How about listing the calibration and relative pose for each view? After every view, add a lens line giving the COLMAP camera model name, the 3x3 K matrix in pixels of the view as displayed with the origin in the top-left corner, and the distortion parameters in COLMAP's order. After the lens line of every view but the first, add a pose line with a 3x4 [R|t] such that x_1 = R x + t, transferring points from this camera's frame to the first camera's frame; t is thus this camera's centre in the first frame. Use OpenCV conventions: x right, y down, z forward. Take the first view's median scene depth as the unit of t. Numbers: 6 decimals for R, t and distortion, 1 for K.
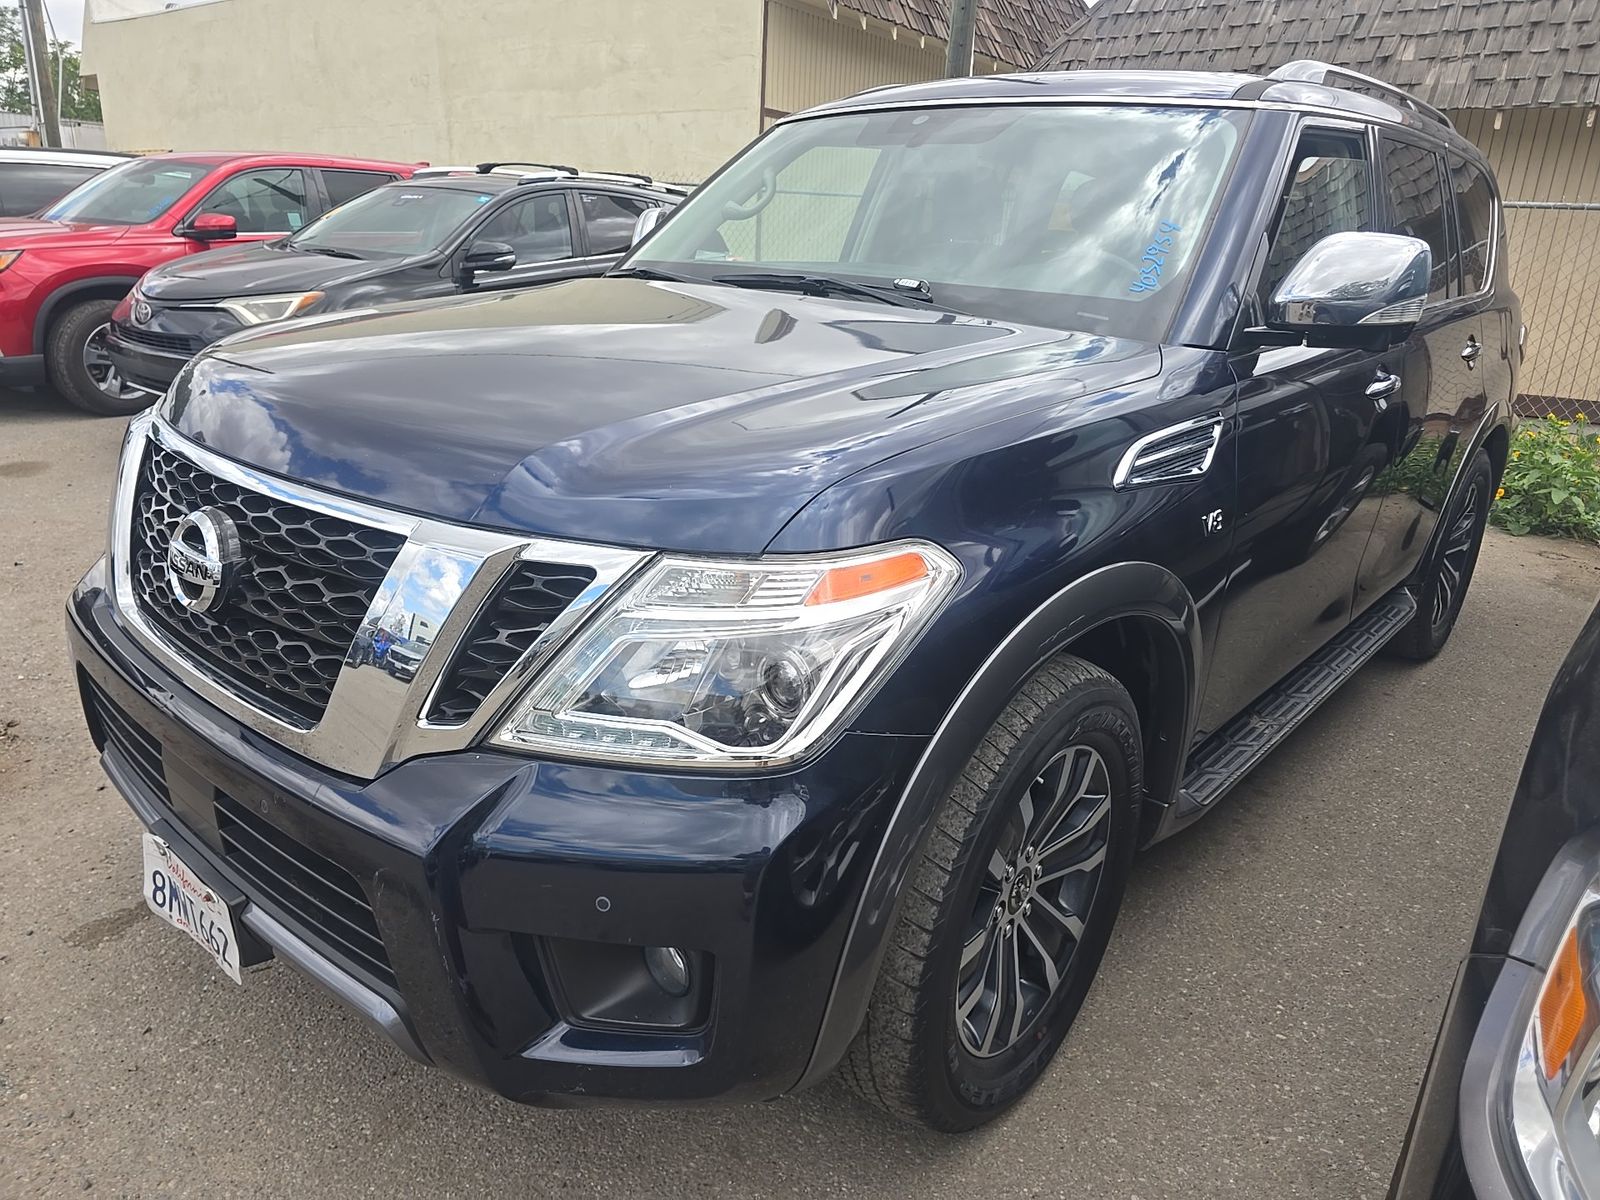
lens RADIAL K [[1089.3, 0, 800.0], [0, 1089.3, 600.0], [0, 0, 1]] dist [0.038043, -0.028093]
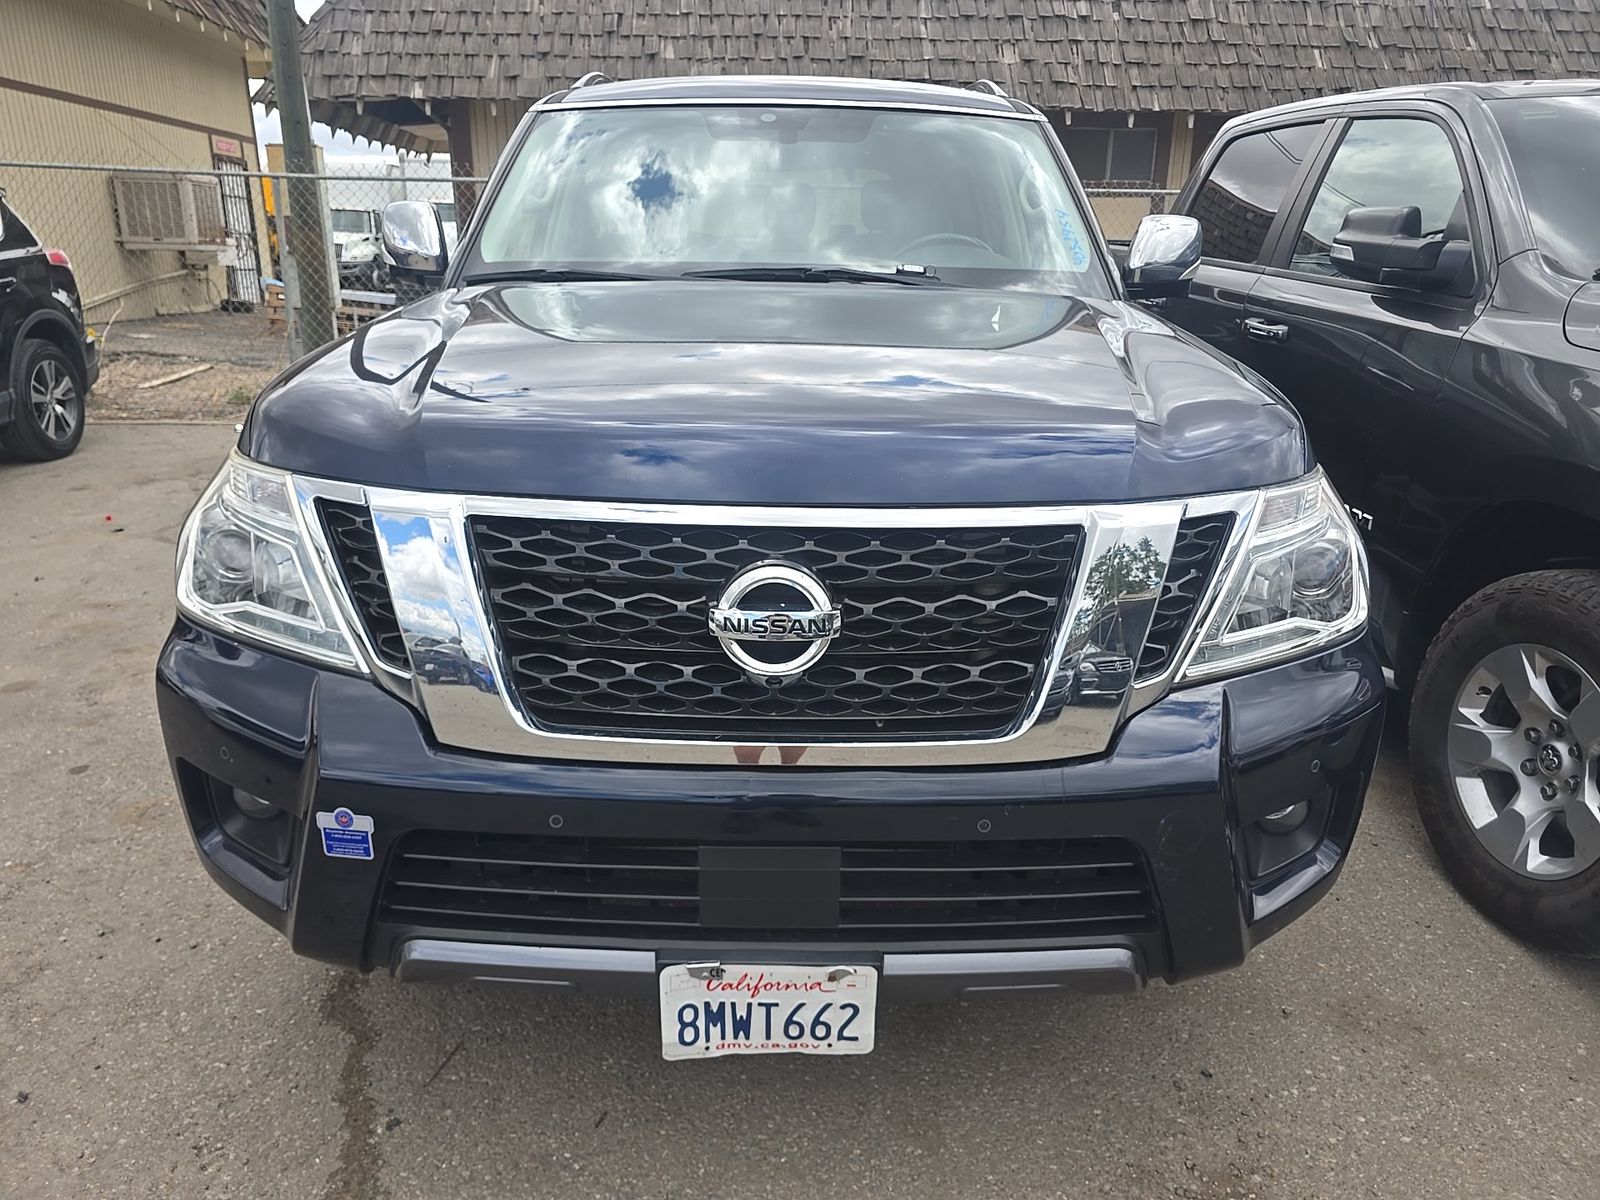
lens RADIAL K [[1089.3, 0, 800.0], [0, 1089.3, 600.0], [0, 0, 1]] dist [0.038043, -0.028093]
pose [[0.747412, -0.244185, 0.617858, -0.208621], [0.231449, 0.967446, 0.102367, -0.026898], [-0.622741, 0.066492, 0.779598, 0.056488]]
